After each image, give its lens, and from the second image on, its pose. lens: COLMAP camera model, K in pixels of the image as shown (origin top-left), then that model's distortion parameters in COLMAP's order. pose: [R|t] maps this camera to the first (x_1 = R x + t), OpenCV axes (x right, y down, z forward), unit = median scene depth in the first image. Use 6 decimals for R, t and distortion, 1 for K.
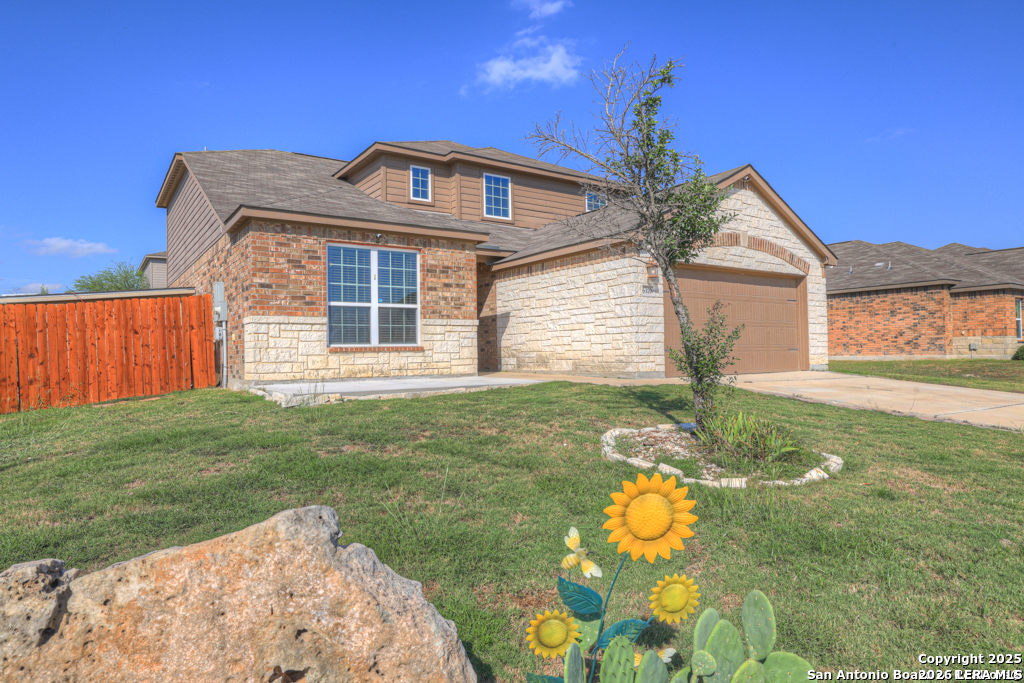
lens RADIAL K [[608.9, 0, 512.0], [0, 608.9, 341.5], [0, 0, 1]] dist [-0.000809, 0.000081]
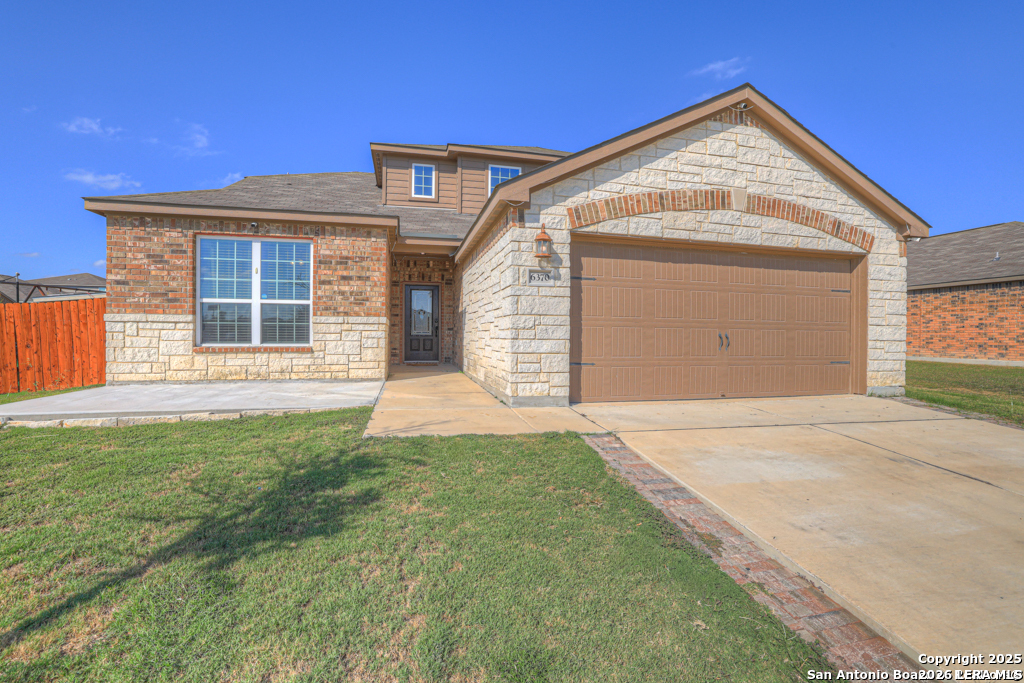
lens RADIAL K [[439.8, 0, 505.6], [0, 439.8, 340.9], [0, 0, 1]] dist [-0.050059, 0.020100]
pose [[0.930794, 0.027797, -0.364486, 0.352791], [-0.015399, 0.999201, 0.036877, -0.028952], [0.365220, -0.028713, 0.930479, 0.507473]]
